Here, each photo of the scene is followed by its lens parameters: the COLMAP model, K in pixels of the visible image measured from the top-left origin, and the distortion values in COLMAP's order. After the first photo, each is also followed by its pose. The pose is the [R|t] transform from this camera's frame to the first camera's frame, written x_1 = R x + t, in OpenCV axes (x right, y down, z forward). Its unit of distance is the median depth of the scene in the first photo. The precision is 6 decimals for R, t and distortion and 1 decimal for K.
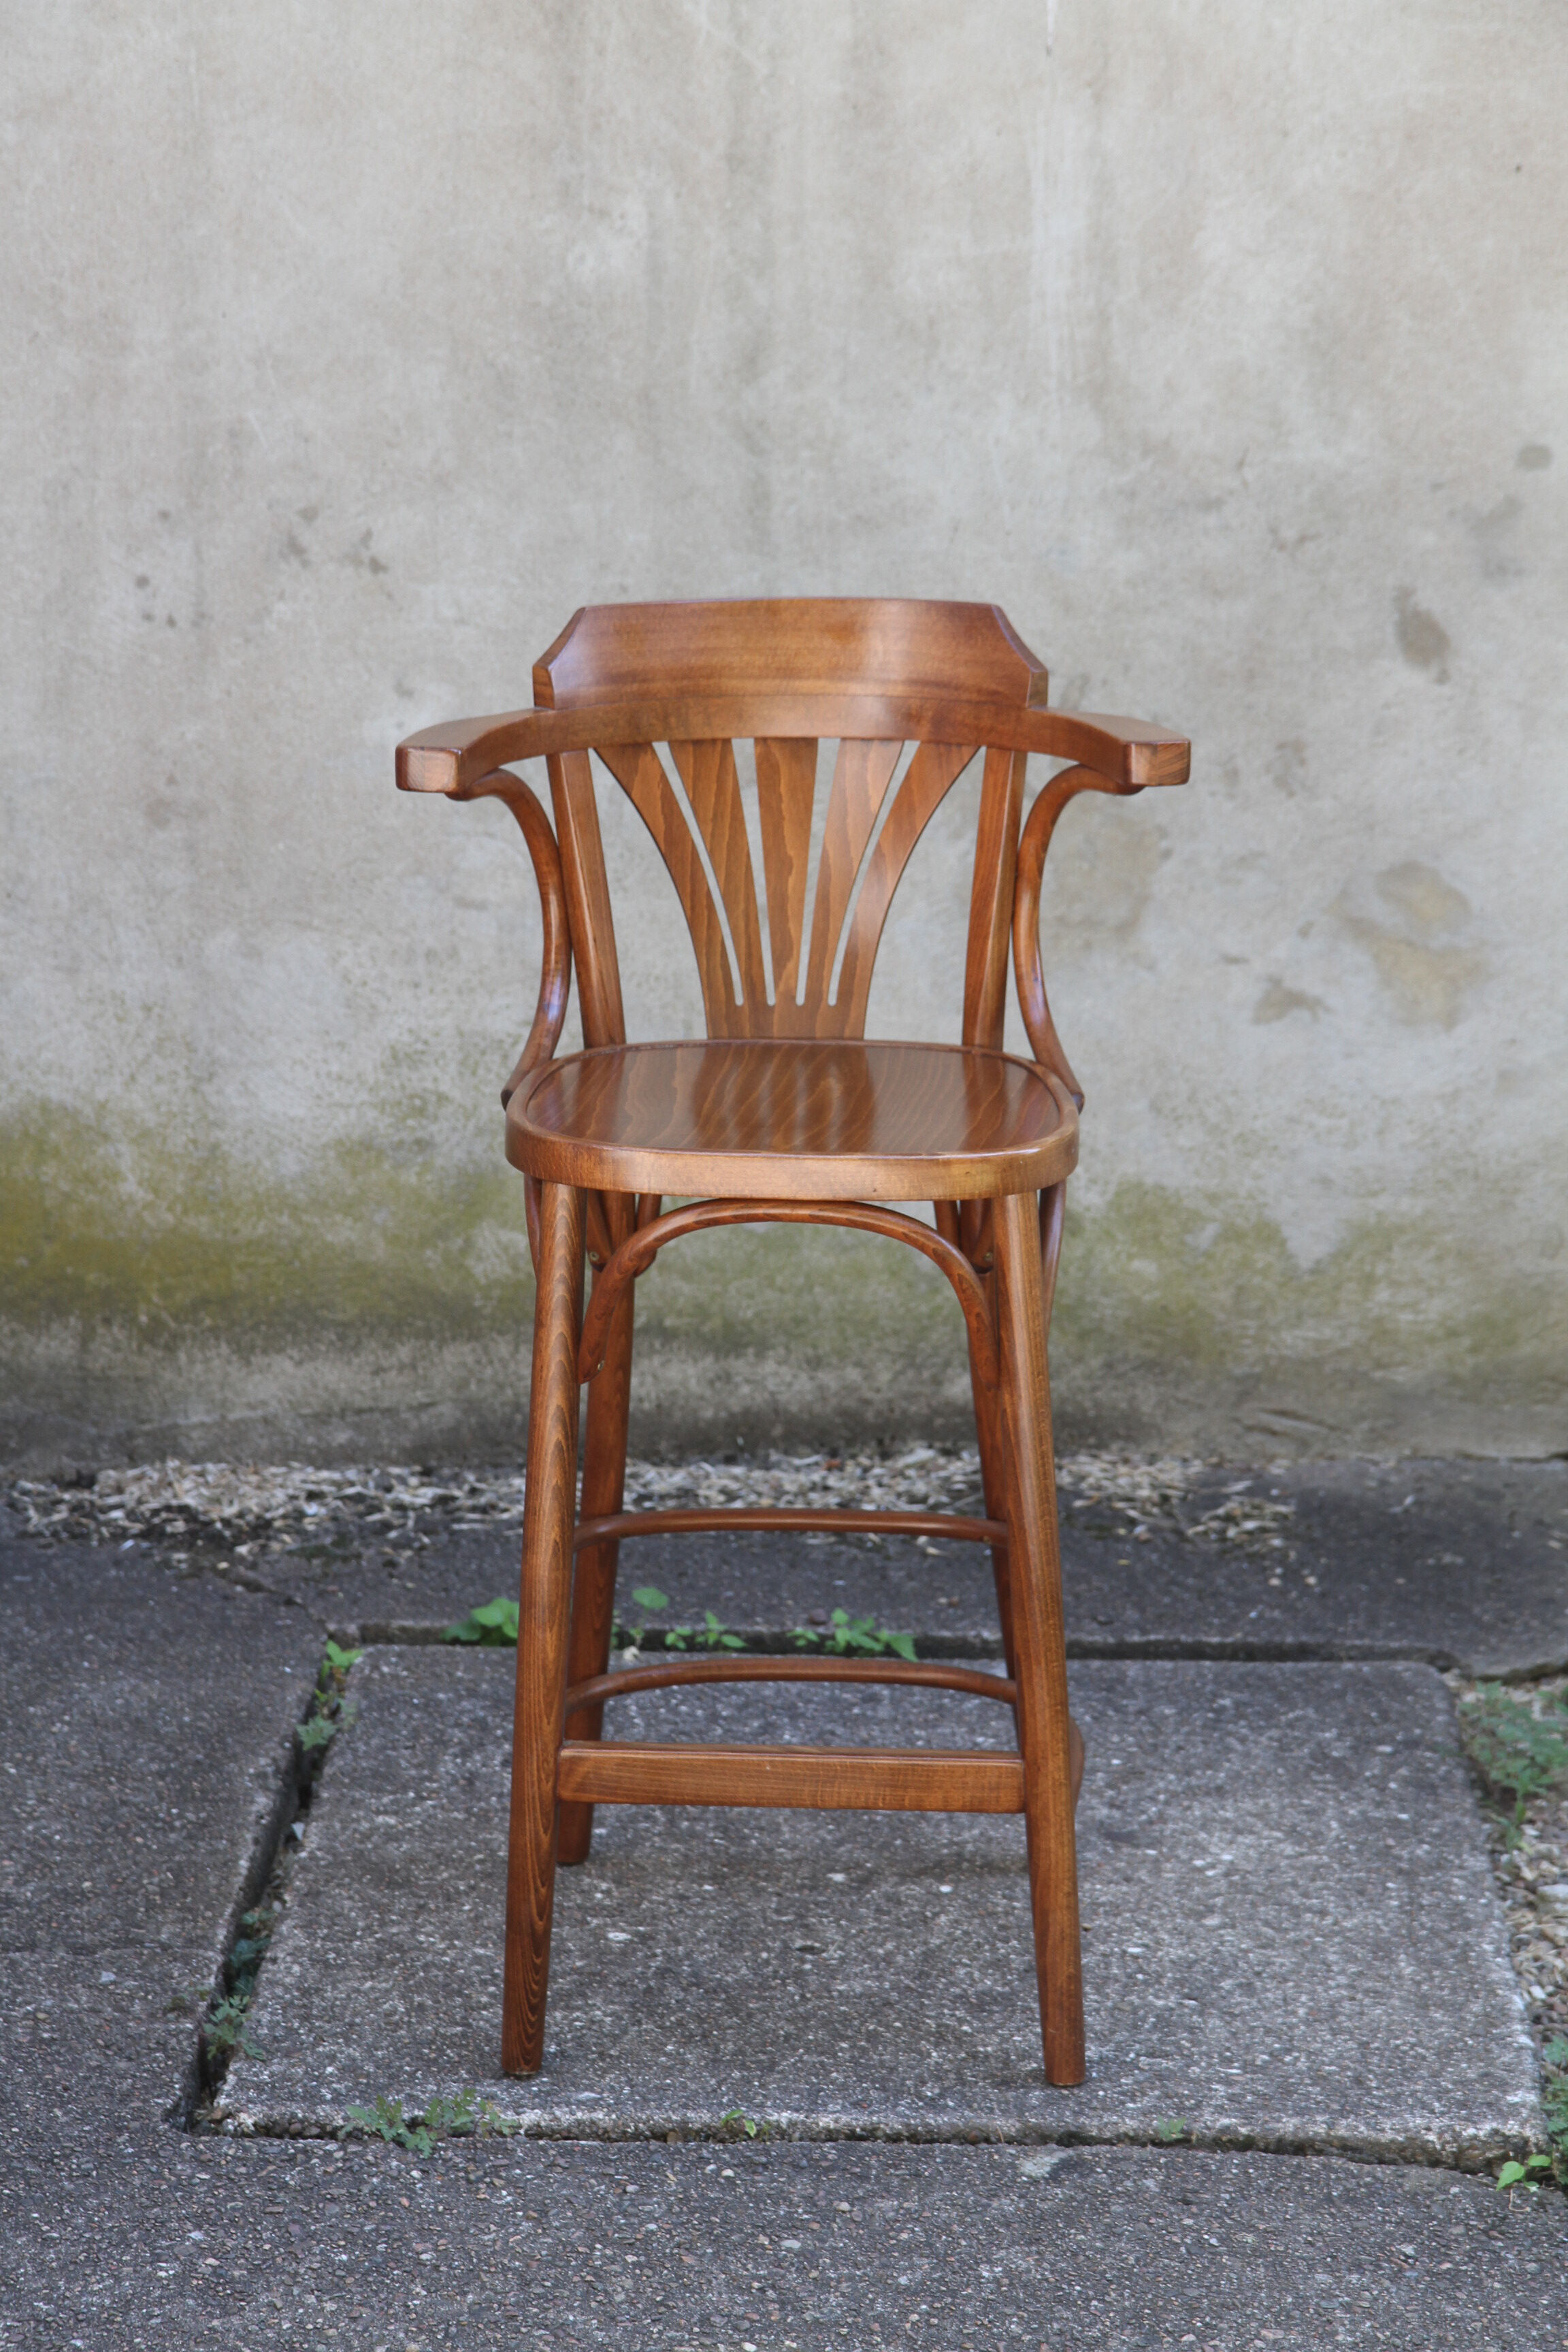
lens RADIAL K [[5452.1, 0, 764.3], [0, 5452.1, 1183.2], [0, 0, 1]] dist [0.302676, 0.000000]
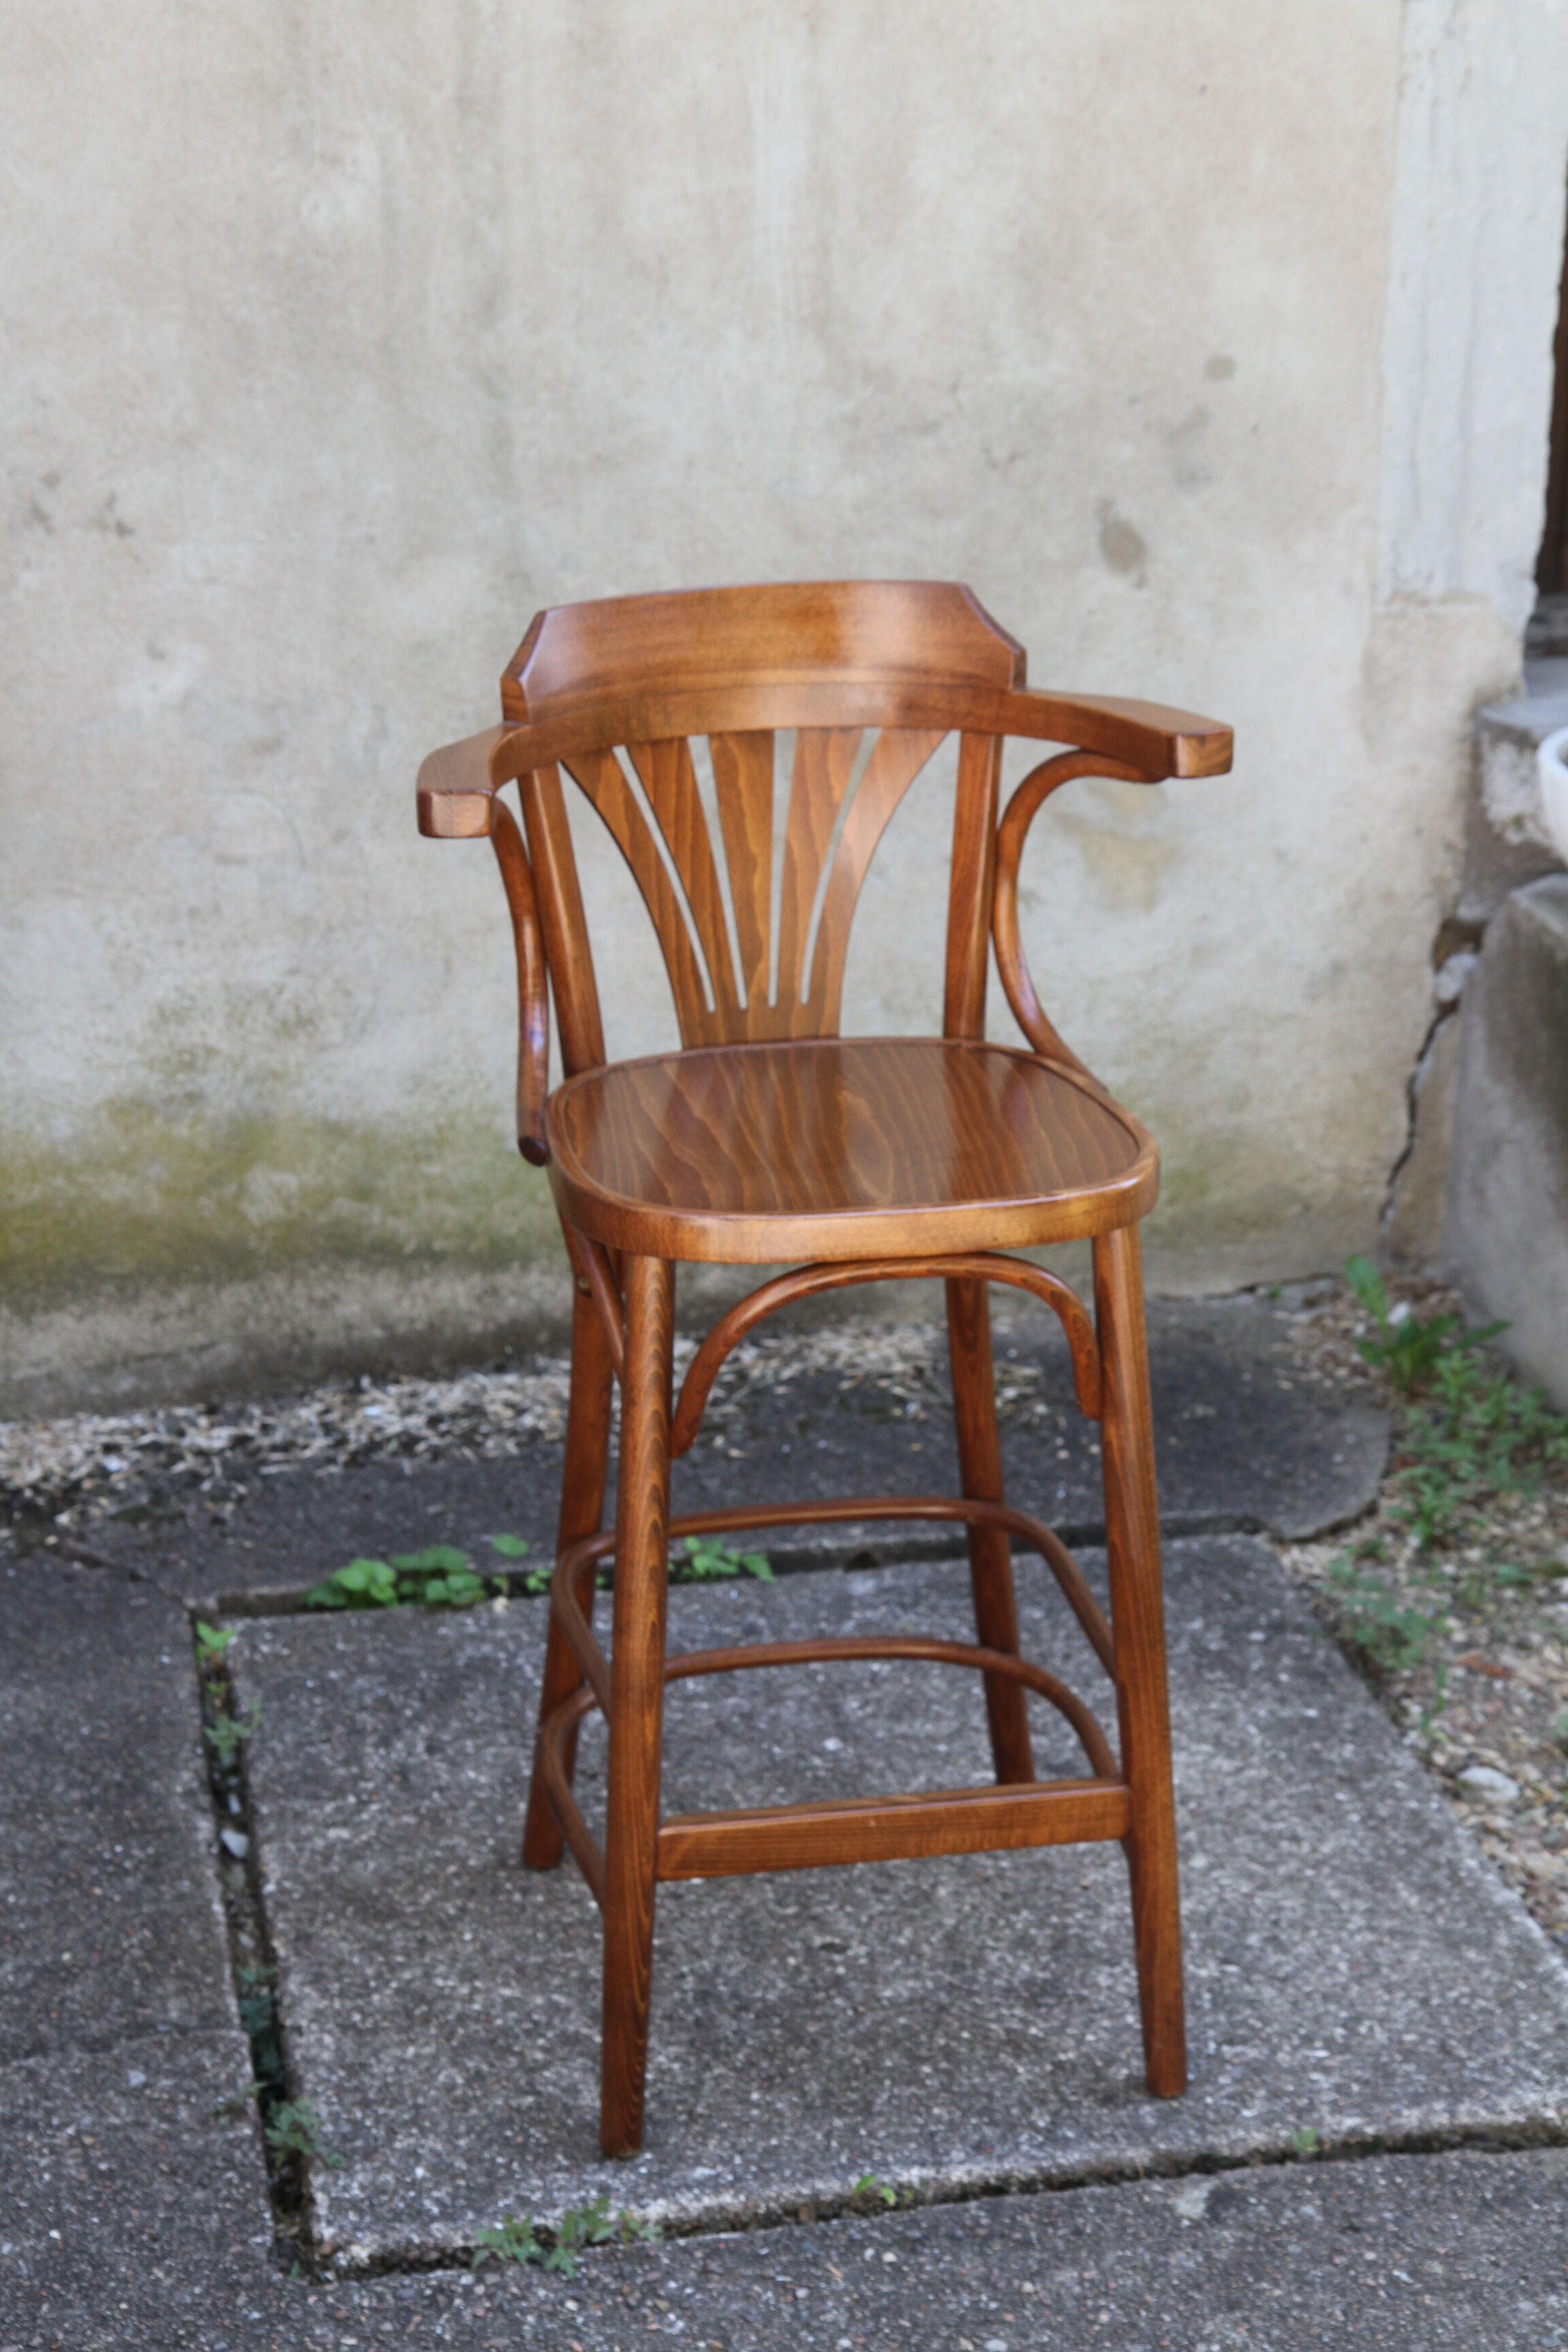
lens RADIAL K [[4135.1, 0, 760.6], [0, 4135.1, 1179.1], [0, 0, 1]] dist [0.189831, 0.000000]
pose [[0.974556, -0.085721, 0.207107, -0.126153], [0.067503, 0.993328, 0.093498, -0.059501], [-0.213740, -0.077139, 0.973840, 0.236037]]
